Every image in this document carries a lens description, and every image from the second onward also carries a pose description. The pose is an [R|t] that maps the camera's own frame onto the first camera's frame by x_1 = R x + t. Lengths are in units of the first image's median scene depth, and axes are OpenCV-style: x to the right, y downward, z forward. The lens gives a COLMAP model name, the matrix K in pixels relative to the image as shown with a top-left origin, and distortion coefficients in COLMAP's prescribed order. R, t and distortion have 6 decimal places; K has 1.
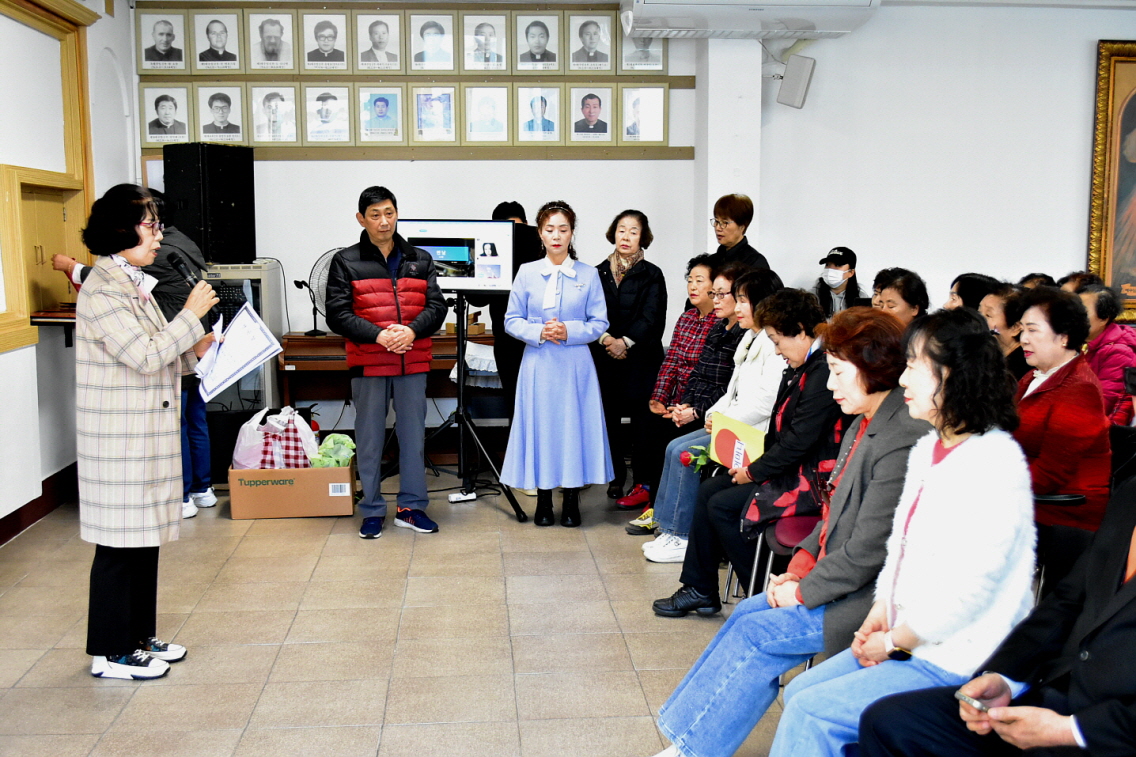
lens RADIAL K [[1325.3, 0, 629.0], [0, 1325.3, 376.5], [0, 0, 1]] dist [0.009386, -0.061517]
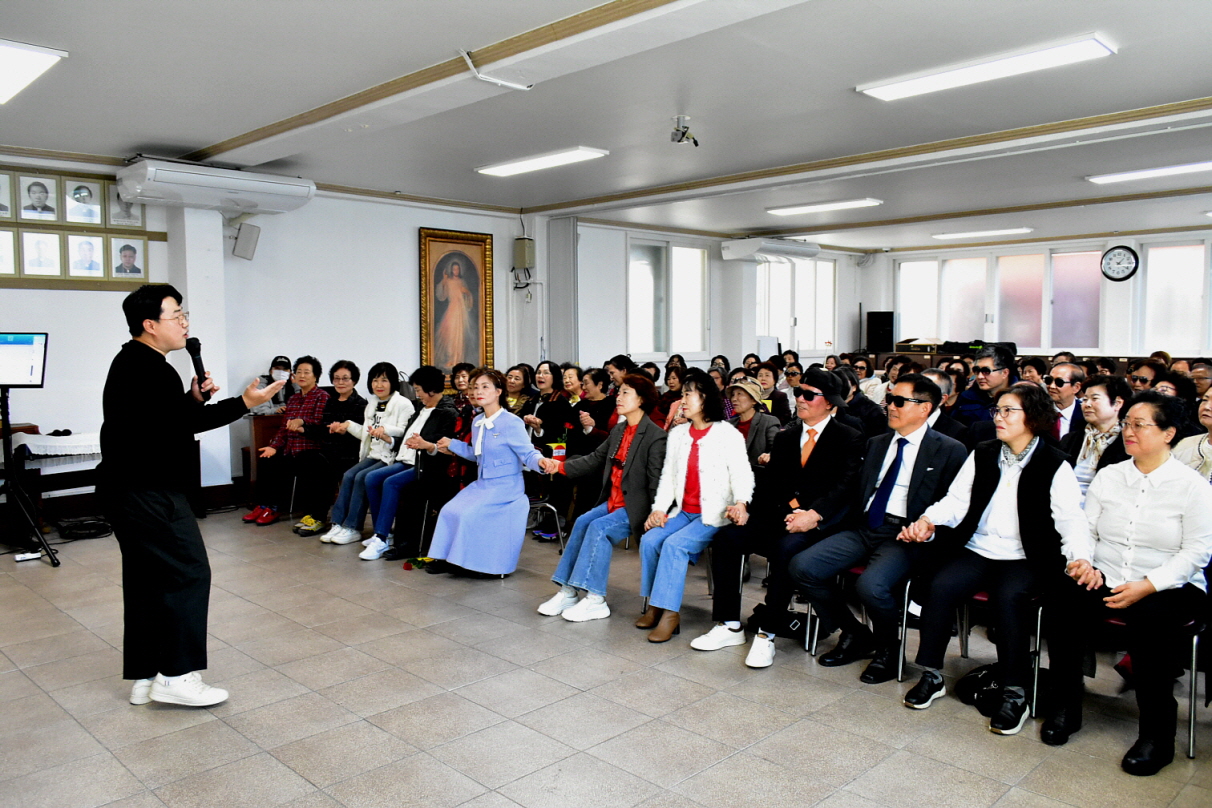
lens RADIAL K [[953.7, 0, 600.2], [0, 953.7, 411.0], [0, 0, 1]] dist [-0.006448, 0.000279]
pose [[0.762861, -0.052813, 0.644402, -0.262367], [0.079301, 0.996776, -0.012186, 0.007678], [-0.641681, 0.060398, 0.764590, -0.041747]]
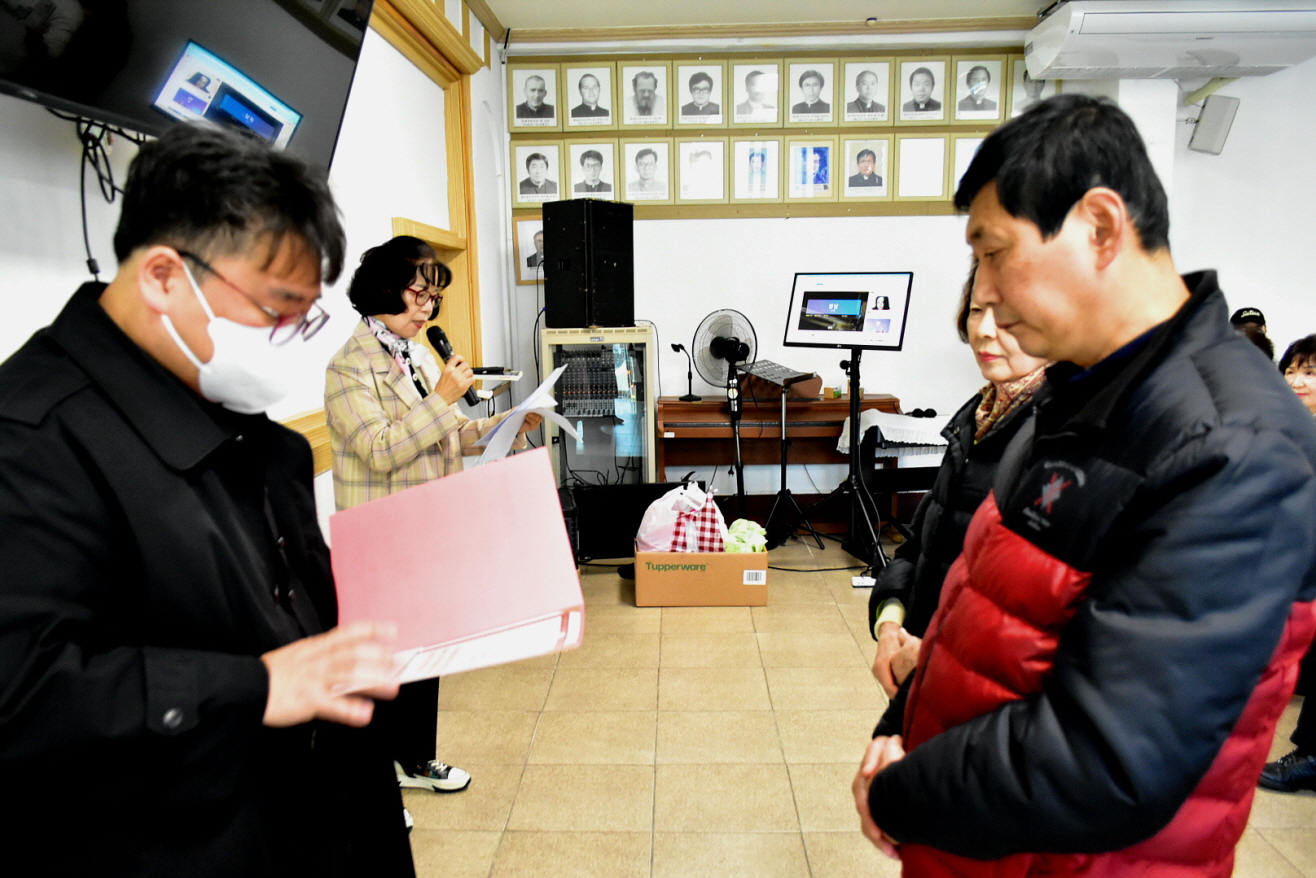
lens RADIAL K [[1017.9, 0, 673.0], [0, 1017.9, 439.1], [0, 0, 1]] dist [-0.003994, 0.001345]
pose [[0.996068, 0.004482, -0.088480, -0.183218], [-0.002534, 0.999752, 0.022109, -0.019422], [0.088557, -0.021798, 0.995833, 0.260469]]
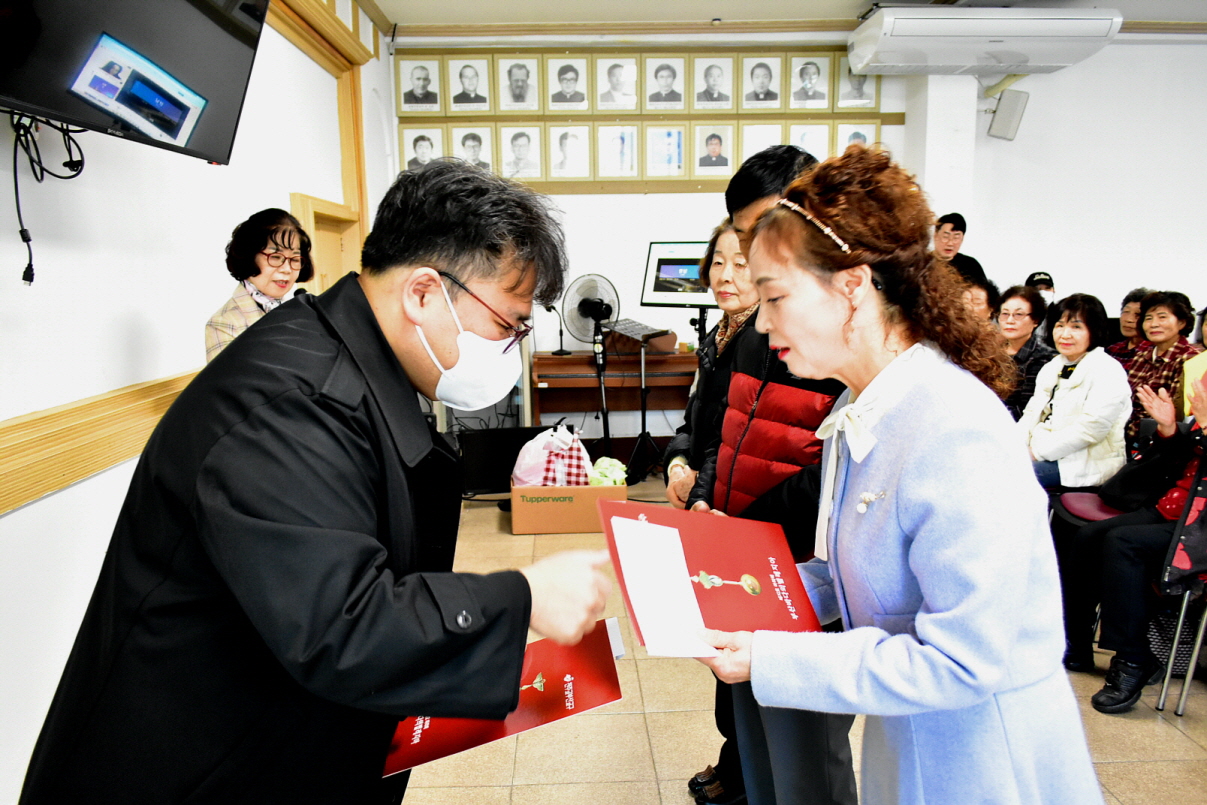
lens RADIAL K [[933.6, 0, 617.3], [0, 933.6, 402.6], [0, 0, 1]] dist [-0.003994, 0.001345]
pose [[0.999558, -0.005153, -0.029287, -0.168187], [0.006052, 0.999511, 0.030679, -0.015120], [0.029115, -0.030843, 0.999100, 0.230288]]
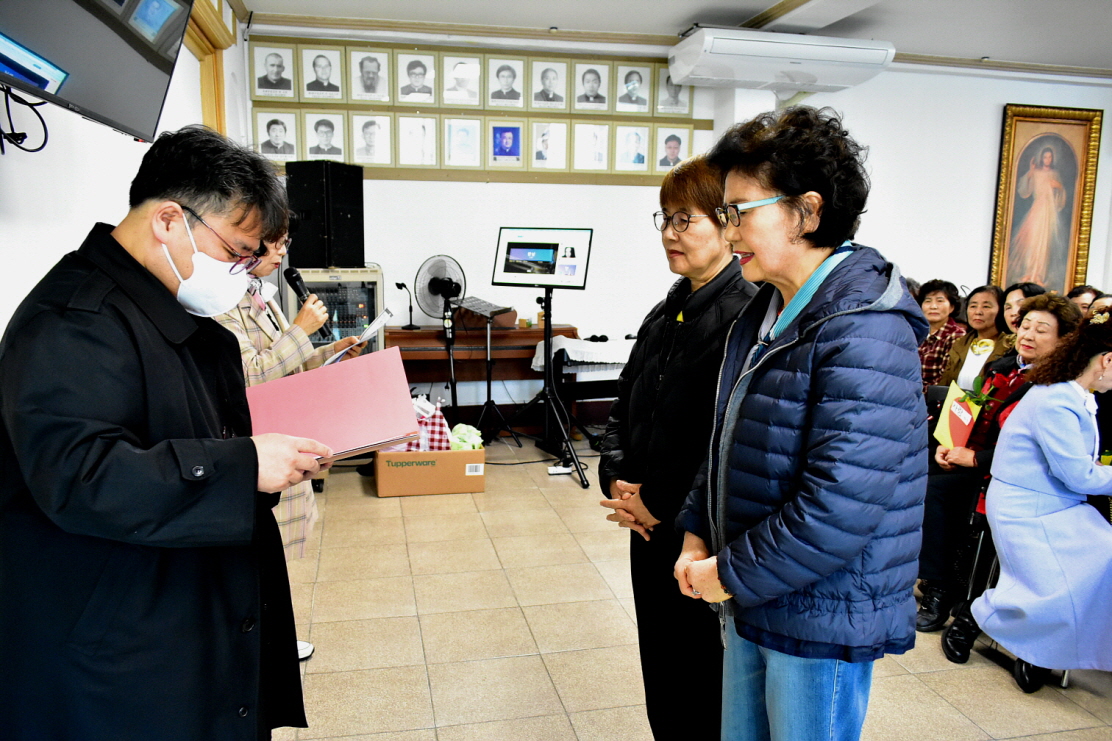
lens RADIAL K [[857.8, 0, 556.0], [0, 857.8, 370.5], [0, 0, 1]] dist [-0.005315, -0.001310]
pose [[0.989520, -0.007303, 0.144211, -0.218976], [0.003348, 0.999612, 0.027648, -0.015251], [-0.144357, -0.026875, 0.989161, 0.227375]]
